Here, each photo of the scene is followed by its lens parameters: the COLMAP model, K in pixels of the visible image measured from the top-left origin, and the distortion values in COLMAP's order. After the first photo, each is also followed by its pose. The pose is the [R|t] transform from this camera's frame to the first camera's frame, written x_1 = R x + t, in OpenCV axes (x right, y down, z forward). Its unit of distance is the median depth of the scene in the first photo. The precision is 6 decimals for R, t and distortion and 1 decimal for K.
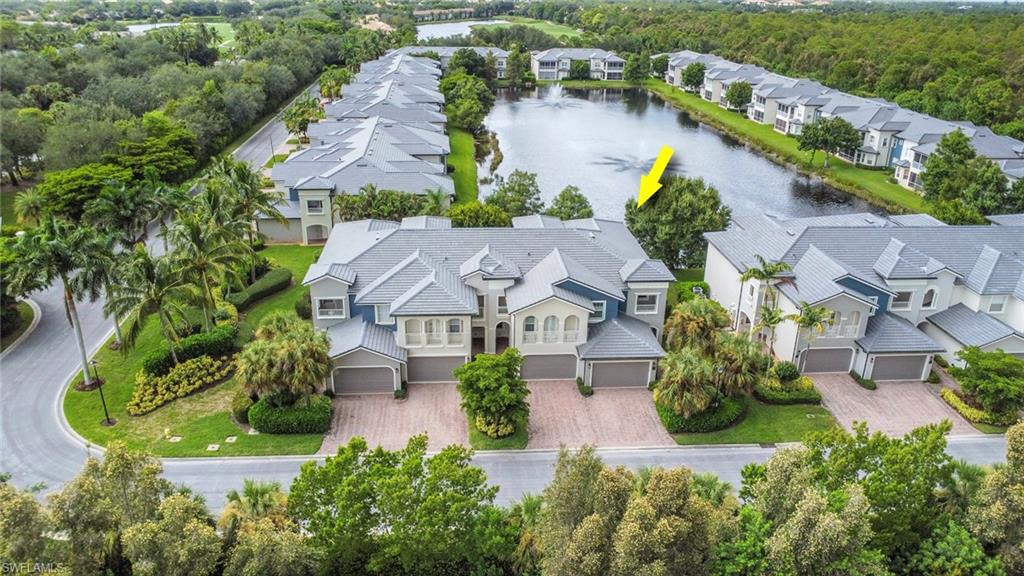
lens RADIAL K [[740.0, 0, 512.0], [0, 740.0, 288.0], [0, 0, 1]] dist [-0.038674, -0.000536]
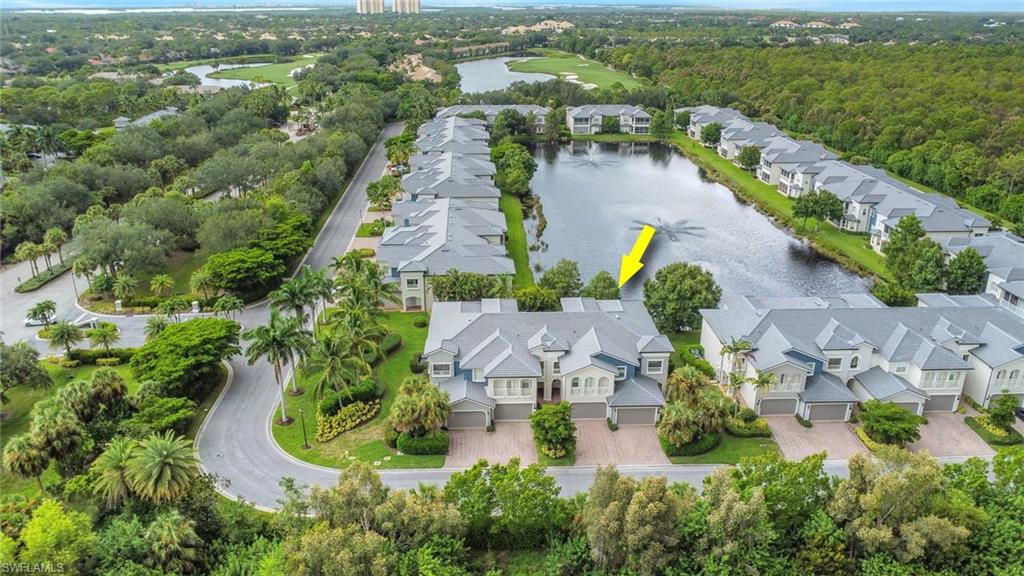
lens RADIAL K [[740.0, 0, 512.0], [0, 740.0, 288.0], [0, 0, 1]] dist [-0.038674, -0.000536]
pose [[0.999095, -0.000221, -0.042523, -0.030053], [-0.000610, 0.999809, -0.019531, -0.083278], [0.042519, 0.019540, 0.998905, -0.374633]]
